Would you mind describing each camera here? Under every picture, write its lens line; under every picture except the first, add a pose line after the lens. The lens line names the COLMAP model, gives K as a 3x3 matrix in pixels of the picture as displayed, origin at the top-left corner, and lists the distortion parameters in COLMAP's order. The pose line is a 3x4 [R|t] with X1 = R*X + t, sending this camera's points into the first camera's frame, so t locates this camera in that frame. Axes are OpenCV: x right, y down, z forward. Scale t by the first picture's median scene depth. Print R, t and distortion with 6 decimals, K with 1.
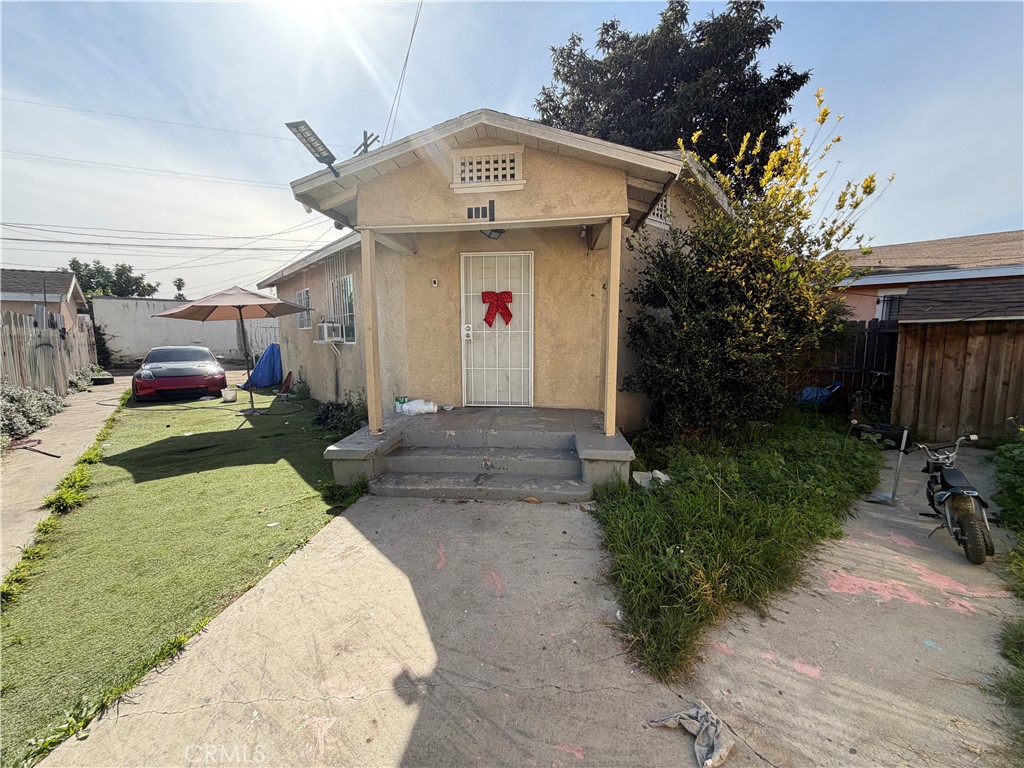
lens RADIAL K [[411.0, 0, 509.6], [0, 411.0, 382.6], [0, 0, 1]] dist [0.000991, -0.000196]
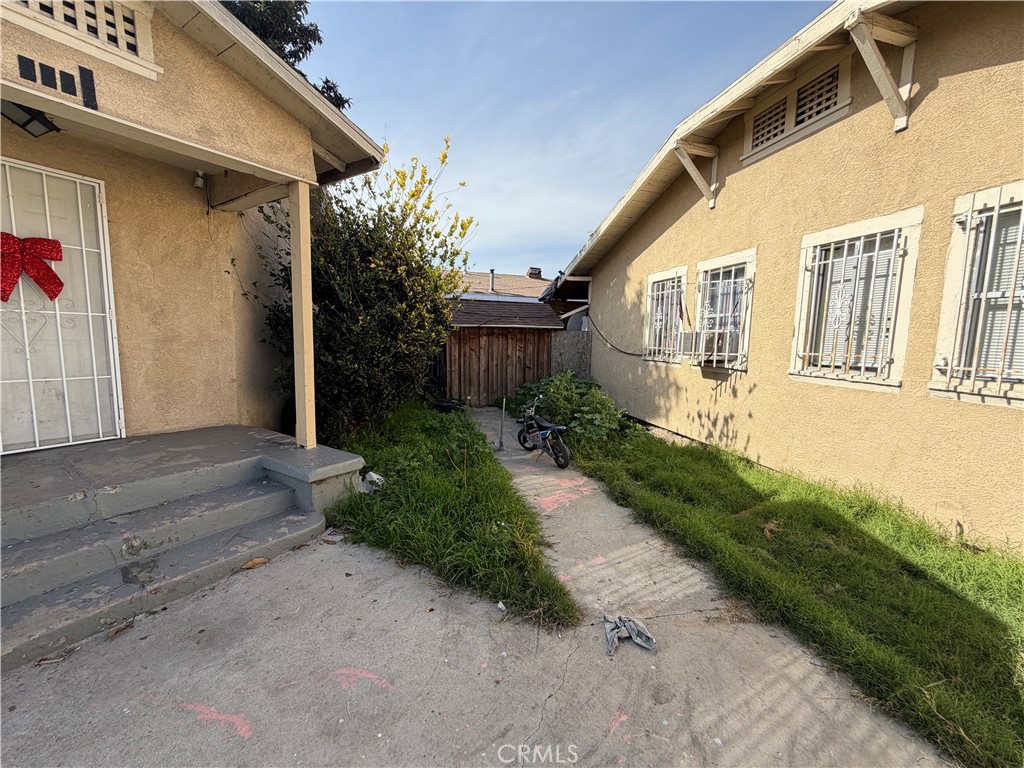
lens RADIAL K [[411.0, 0, 509.6], [0, 411.0, 382.6], [0, 0, 1]] dist [0.000991, -0.000196]
pose [[0.445538, -0.081732, 0.891524, -0.313835], [0.075809, 0.995692, 0.053396, -0.016821], [-0.892048, 0.043795, 0.449814, 0.275064]]
